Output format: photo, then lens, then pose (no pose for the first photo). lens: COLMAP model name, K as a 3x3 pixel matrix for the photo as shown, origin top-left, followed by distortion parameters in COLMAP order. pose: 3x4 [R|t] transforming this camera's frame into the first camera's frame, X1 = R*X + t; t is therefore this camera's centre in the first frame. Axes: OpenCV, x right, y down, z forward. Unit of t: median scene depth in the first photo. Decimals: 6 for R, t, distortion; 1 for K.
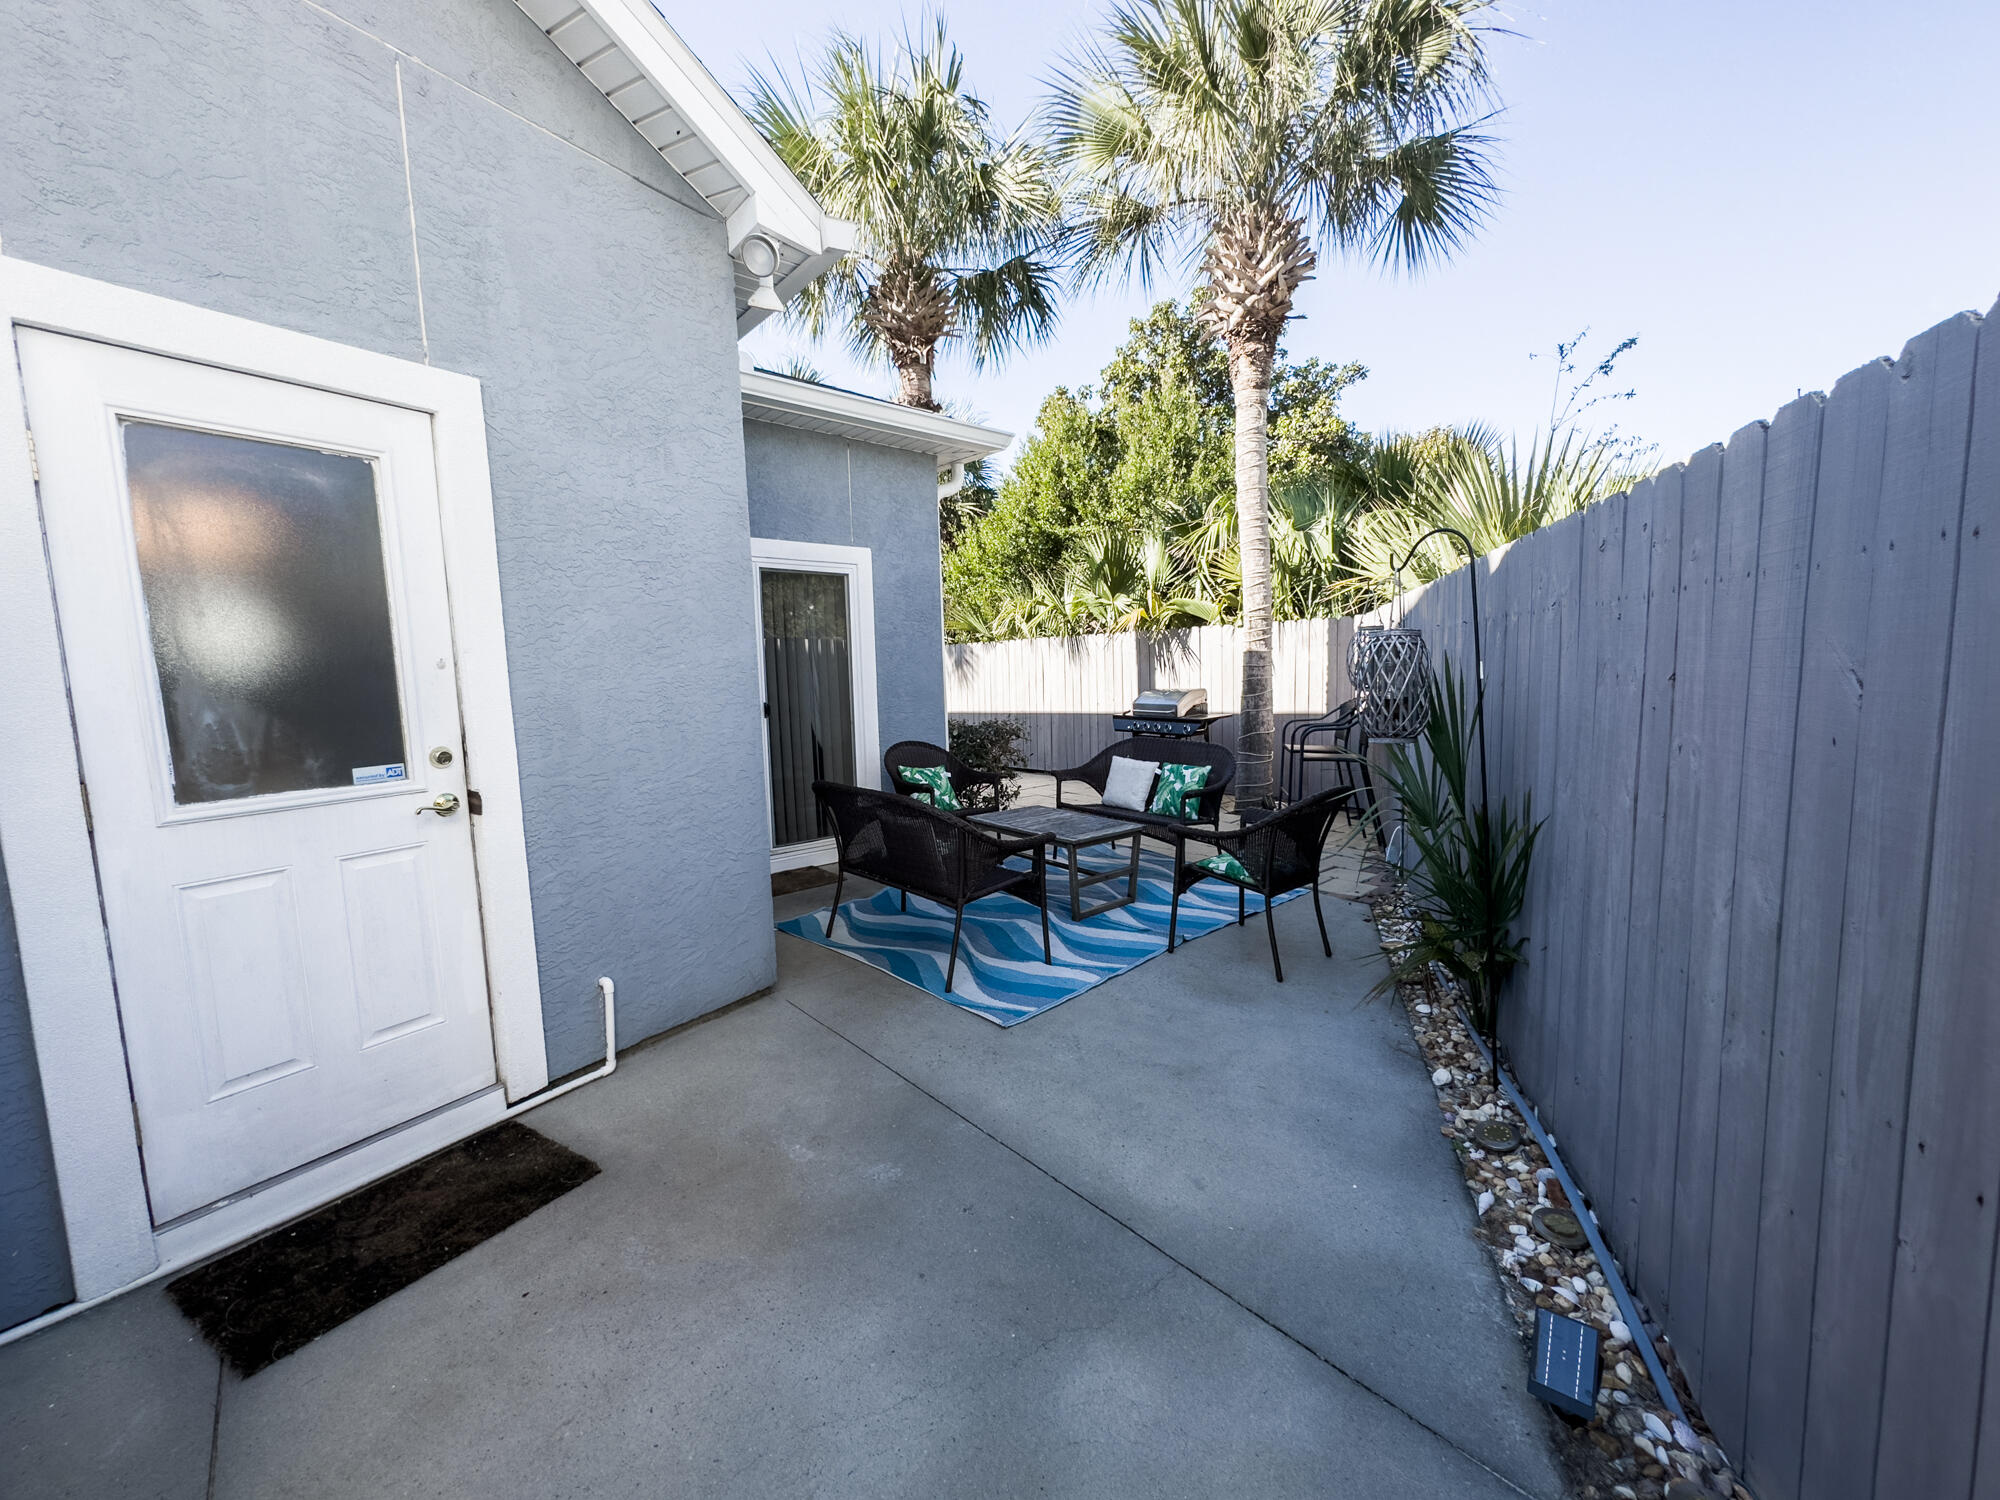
lens RADIAL K [[794.8, 0, 1006.6], [0, 794.8, 750.1], [0, 0, 1]] dist [-0.001876, 0.000554]
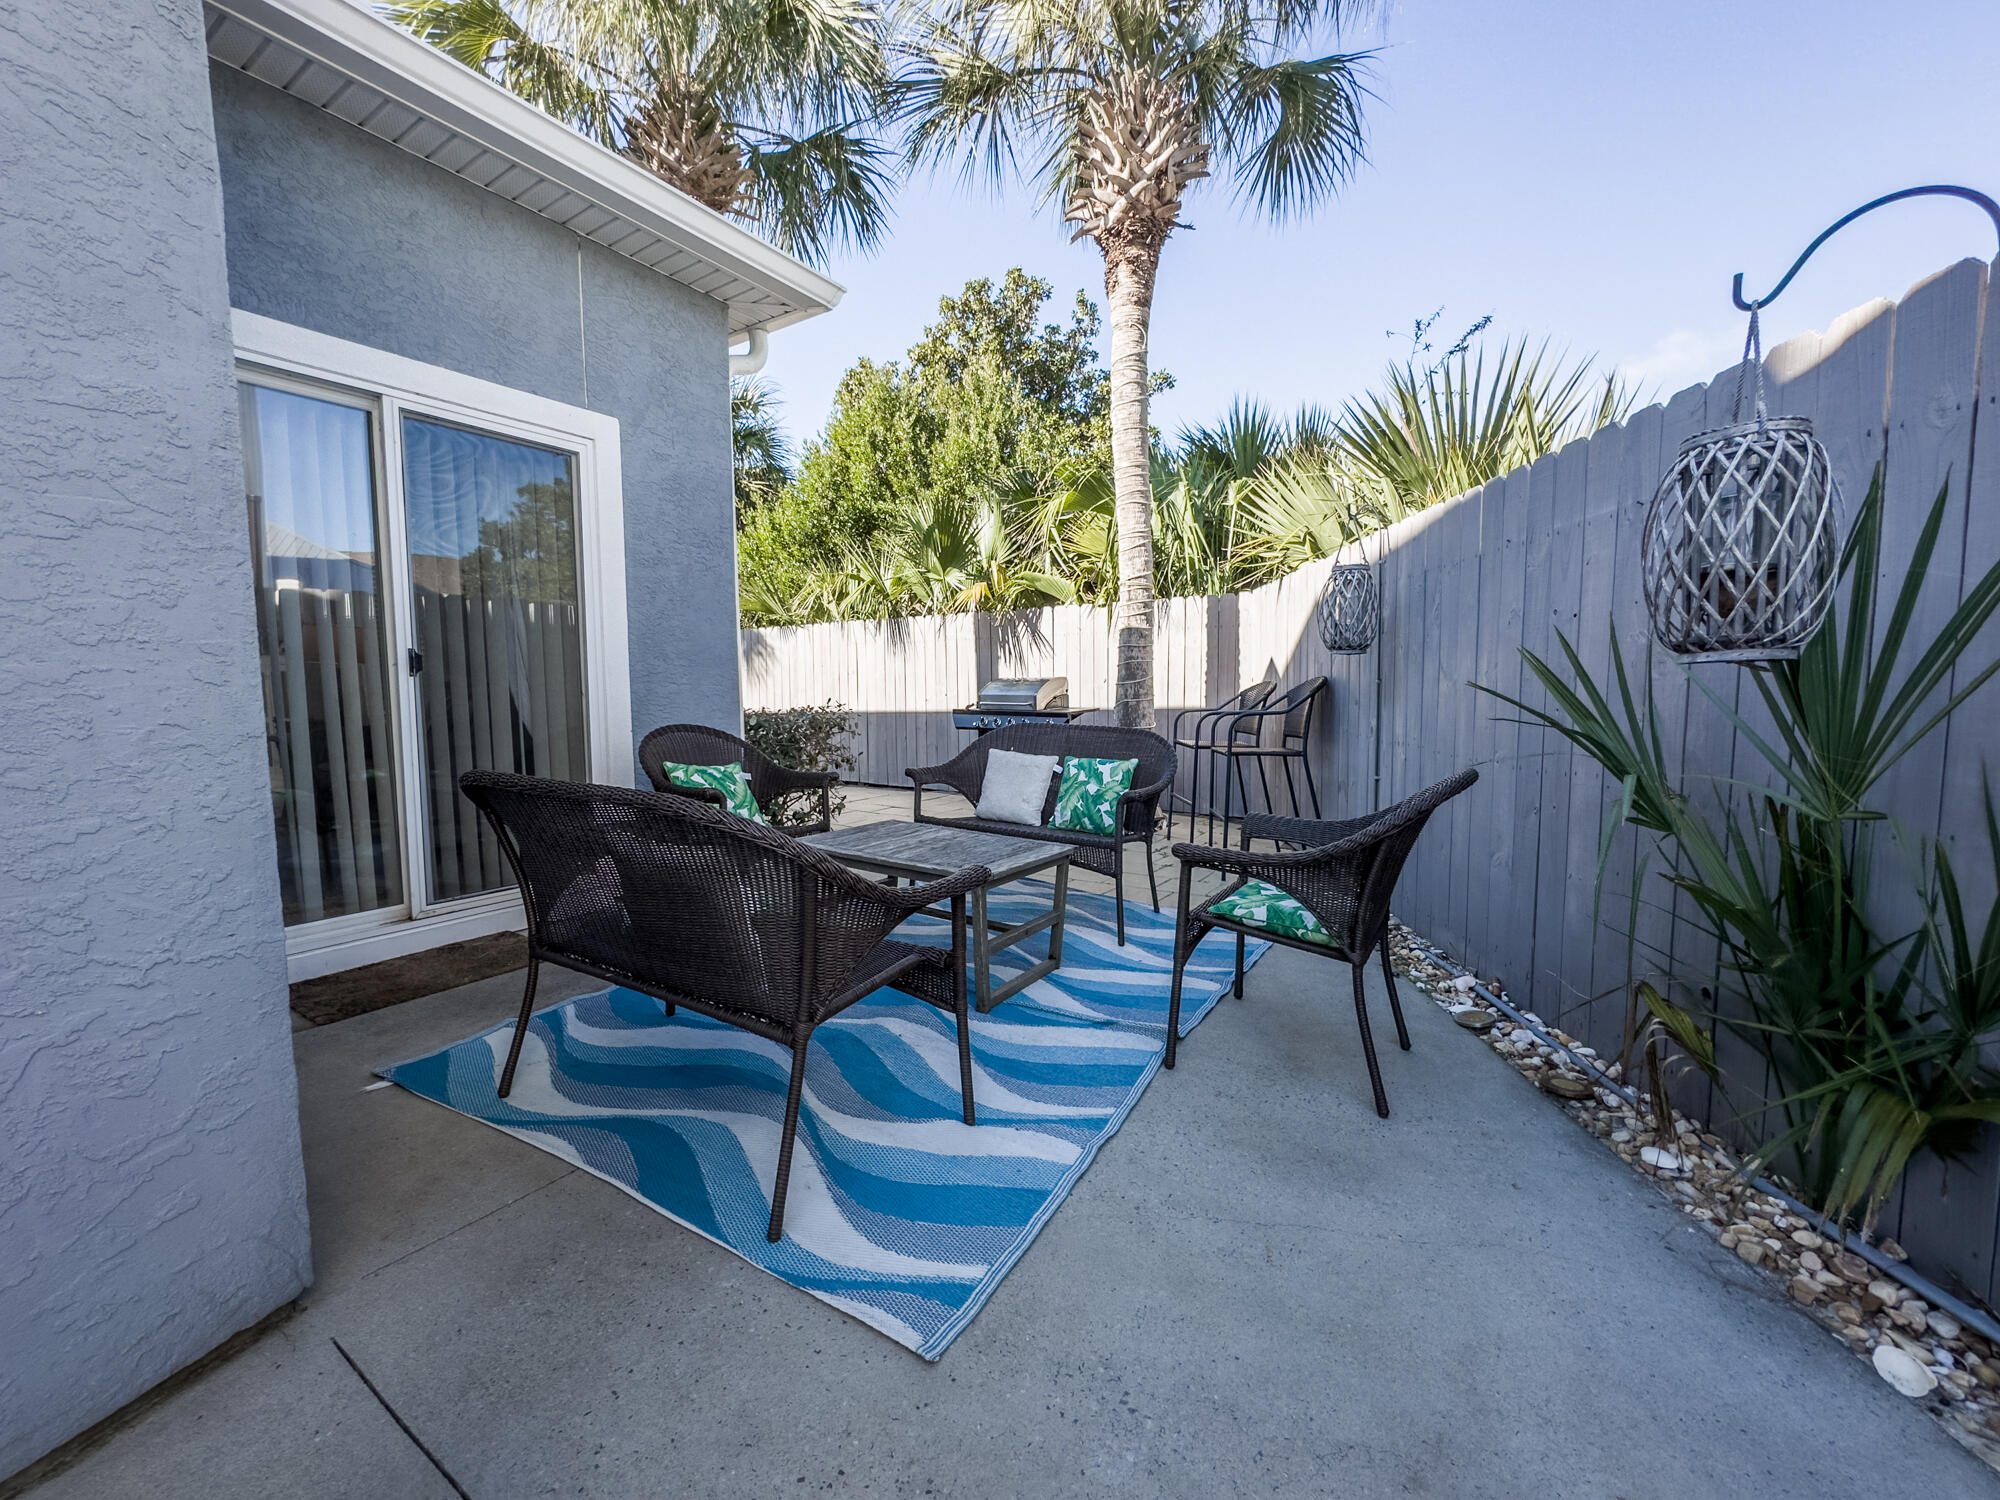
lens RADIAL K [[794.8, 0, 997.6], [0, 794.8, 752.7], [0, 0, 1]] dist [-0.001876, 0.000554]
pose [[0.967985, -0.000484, 0.251008, -0.037130], [0.006150, 0.999744, -0.021792, 0.026391], [-0.250933, 0.022638, 0.967740, 0.311282]]
